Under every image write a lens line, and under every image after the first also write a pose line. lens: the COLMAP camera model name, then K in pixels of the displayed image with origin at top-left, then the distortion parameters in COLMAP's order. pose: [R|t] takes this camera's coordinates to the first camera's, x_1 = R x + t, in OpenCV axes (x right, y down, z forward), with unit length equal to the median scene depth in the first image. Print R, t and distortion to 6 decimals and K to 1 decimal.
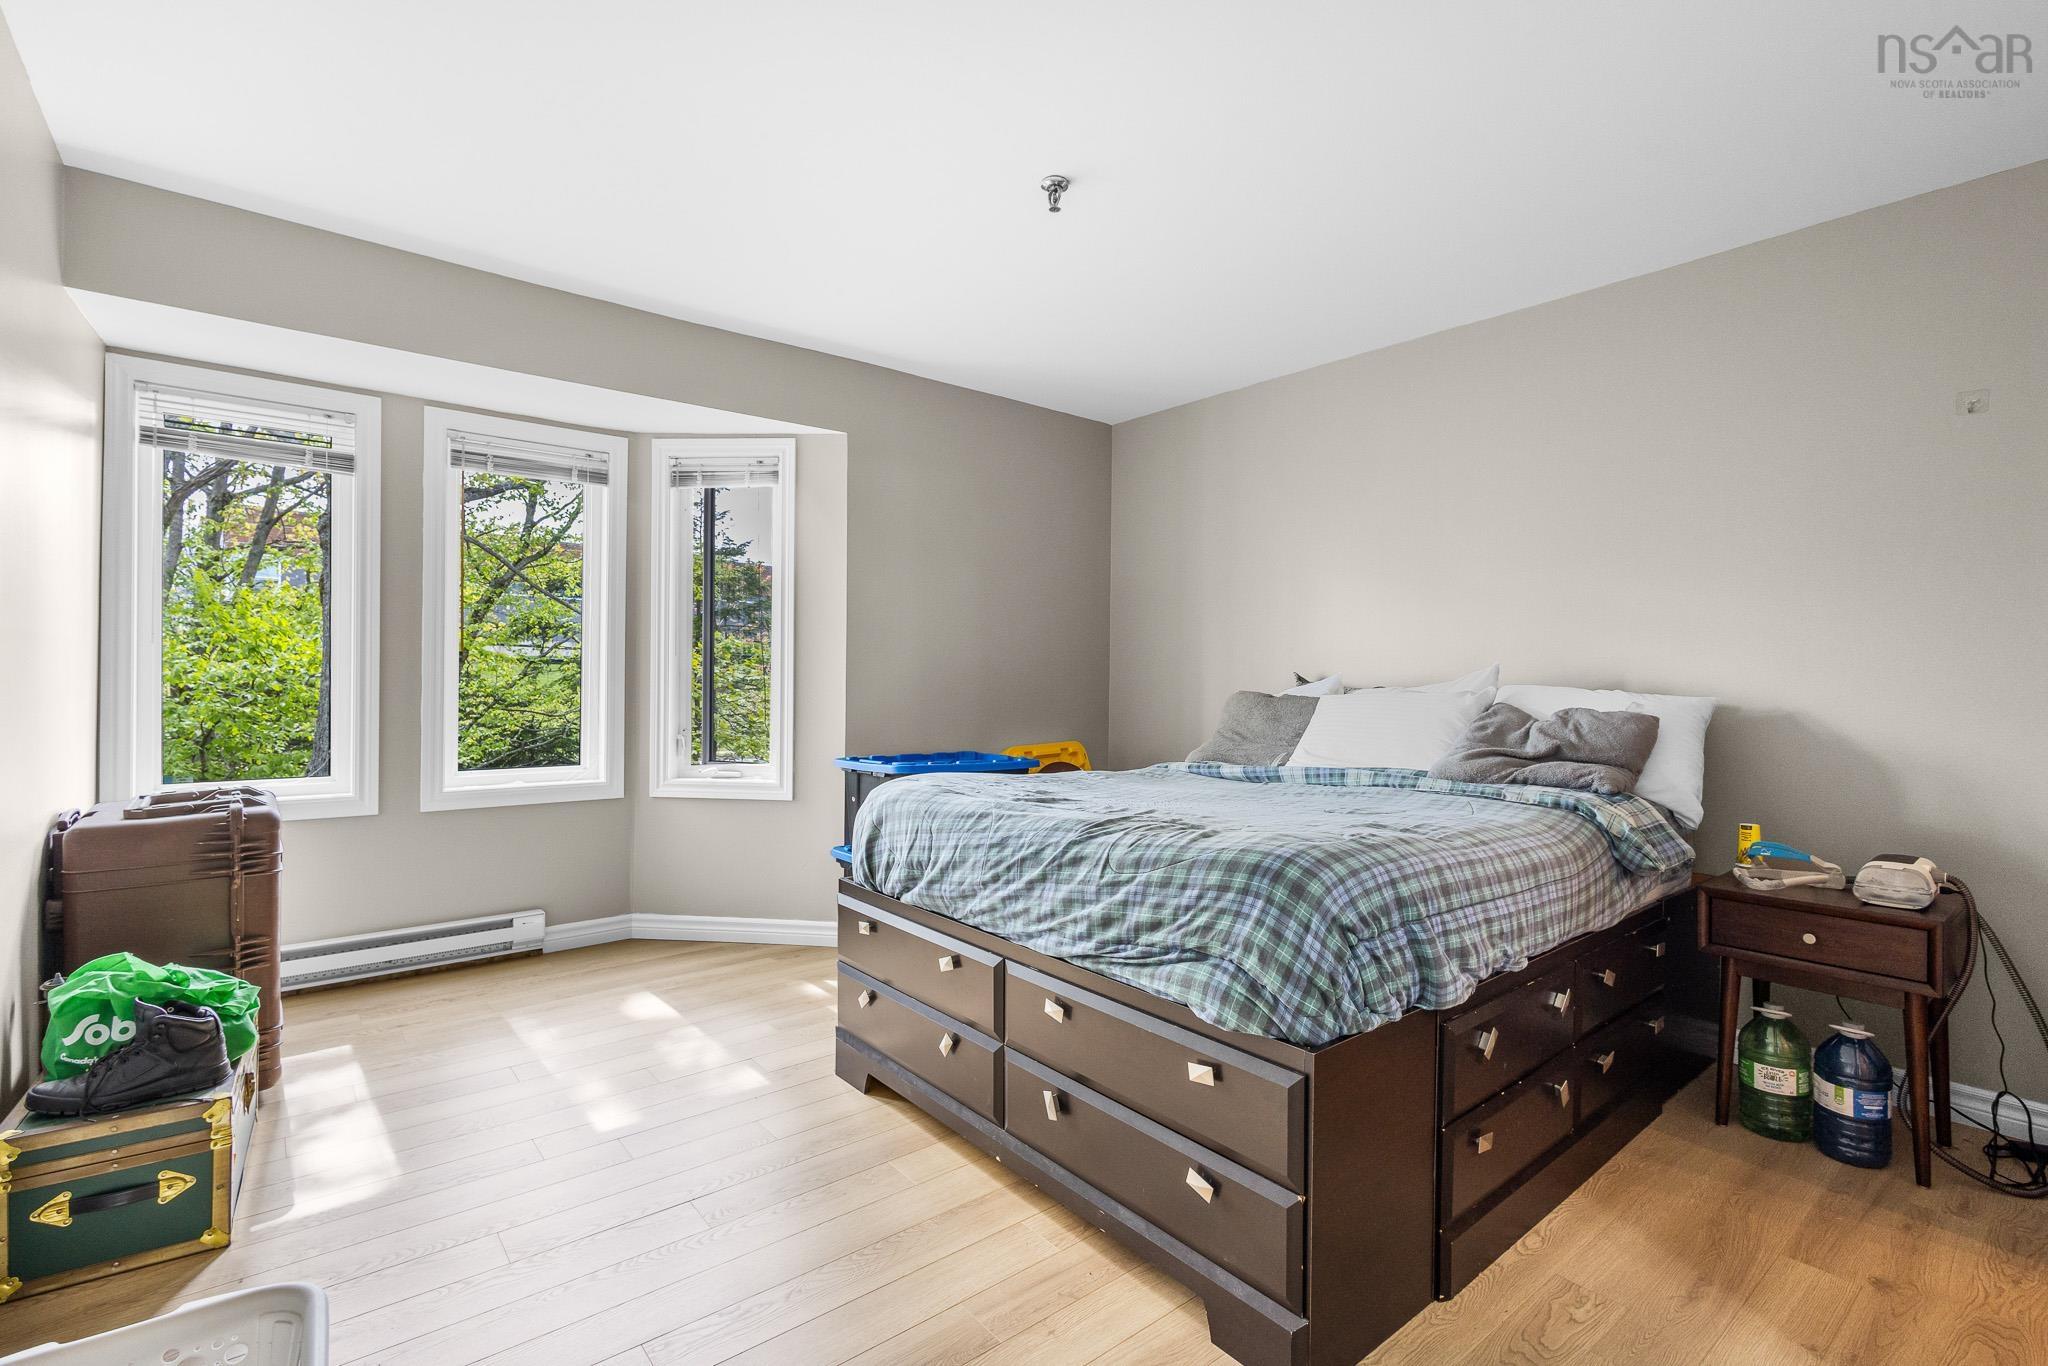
lens RADIAL K [[938.6, 0, 1021.0], [0, 938.6, 679.2], [0, 0, 1]] dist [0.014631, -0.005854]
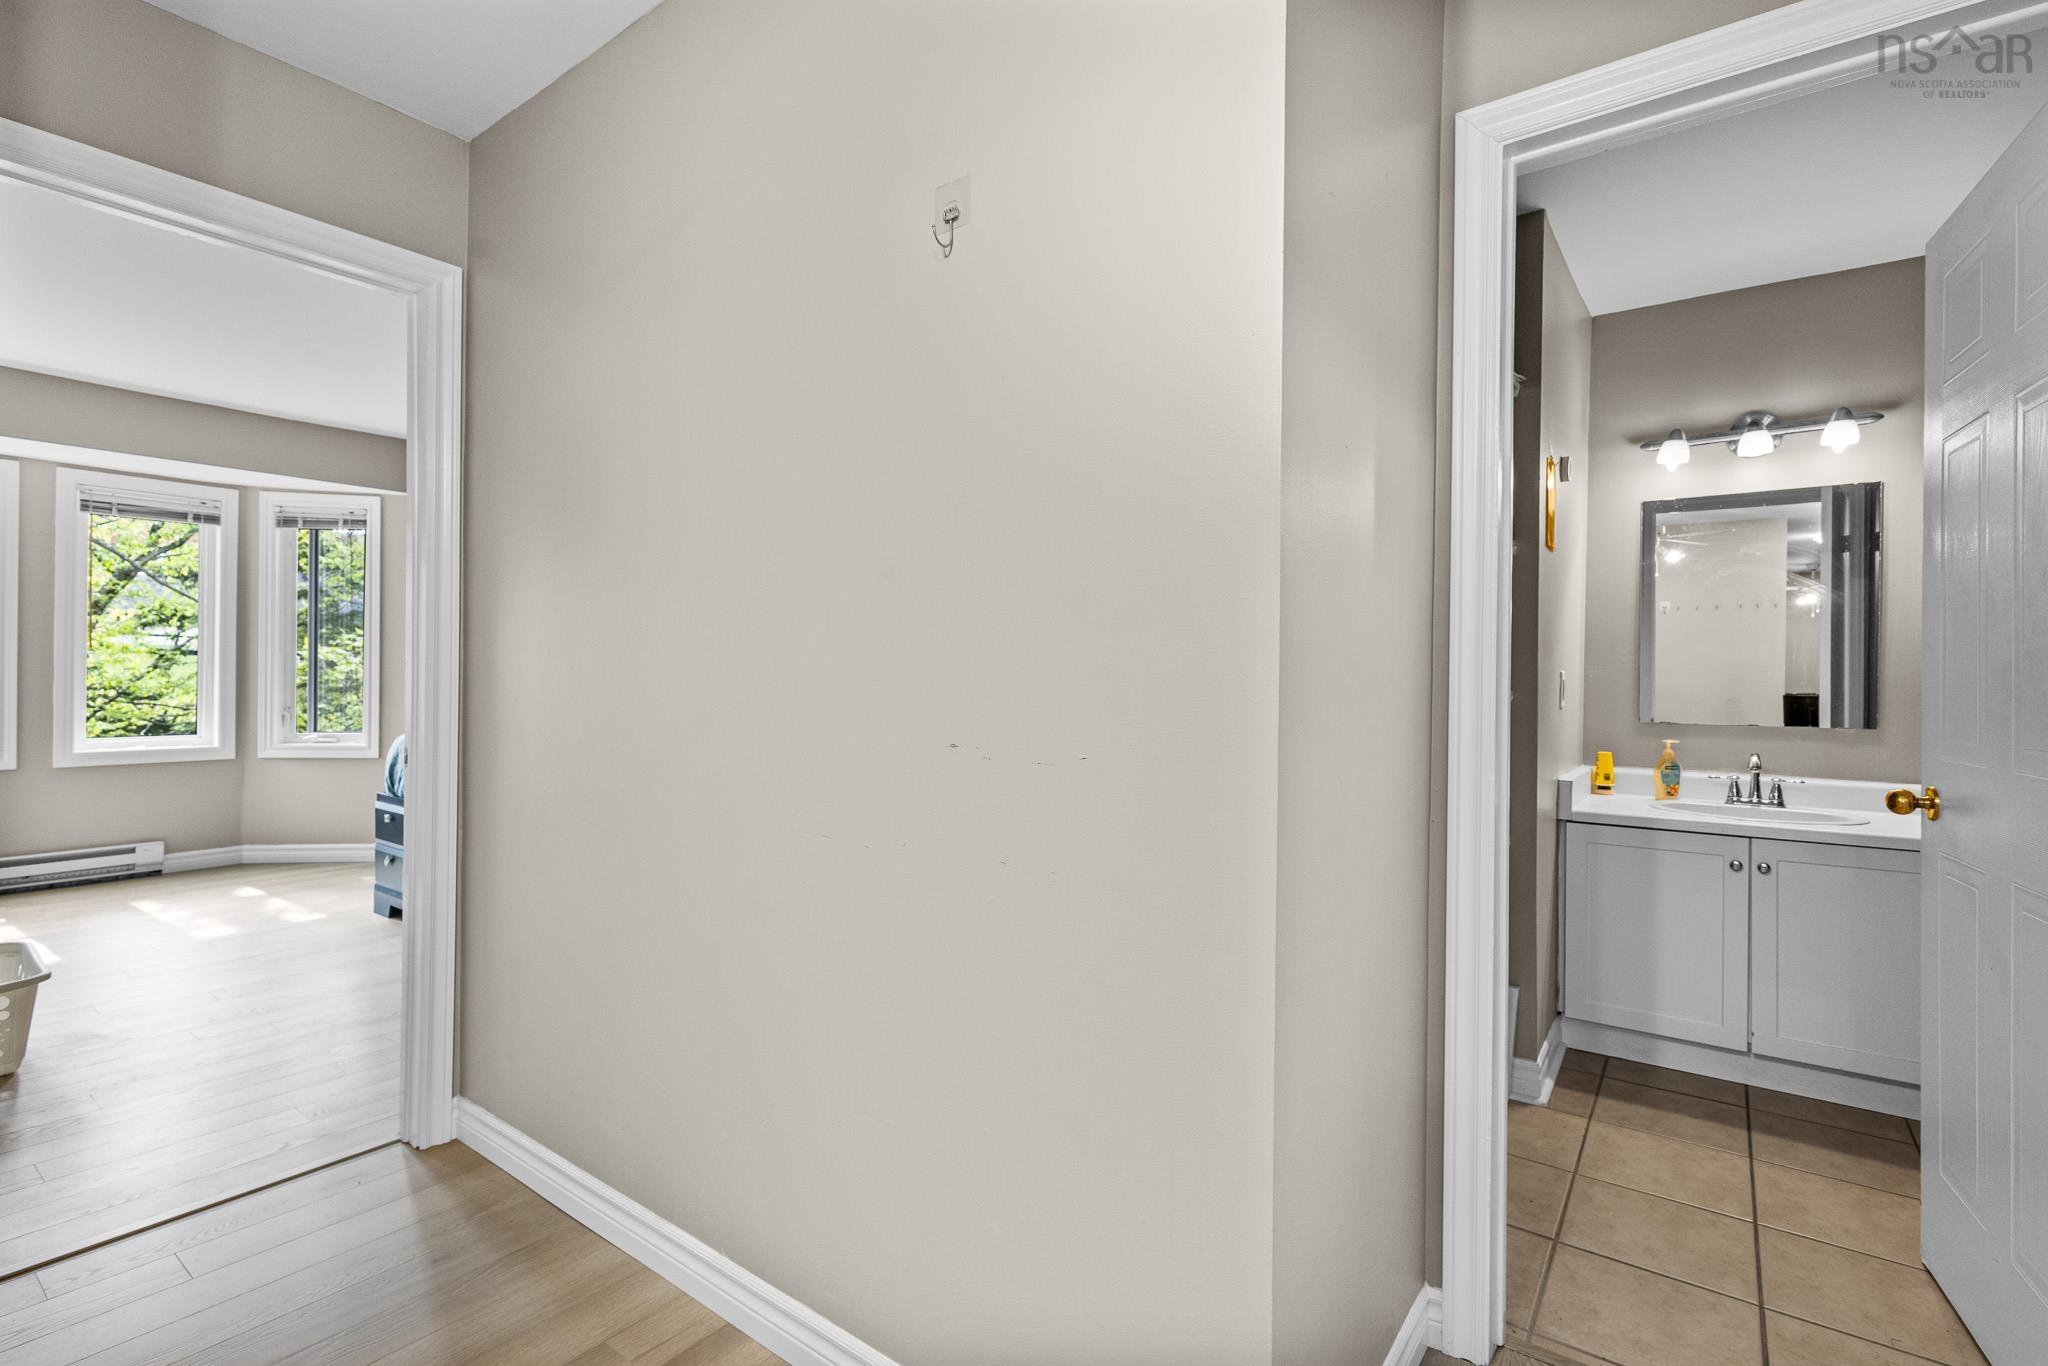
lens RADIAL K [[947.2, 0, 1022.2], [0, 947.2, 678.9], [0, 0, 1]] dist [0.006946, -0.001151]
pose [[0.968766, 0.001216, 0.247972, 0.328591], [-0.002331, 0.999988, 0.004203, 0.004339], [-0.247964, -0.004650, 0.968758, -0.591250]]
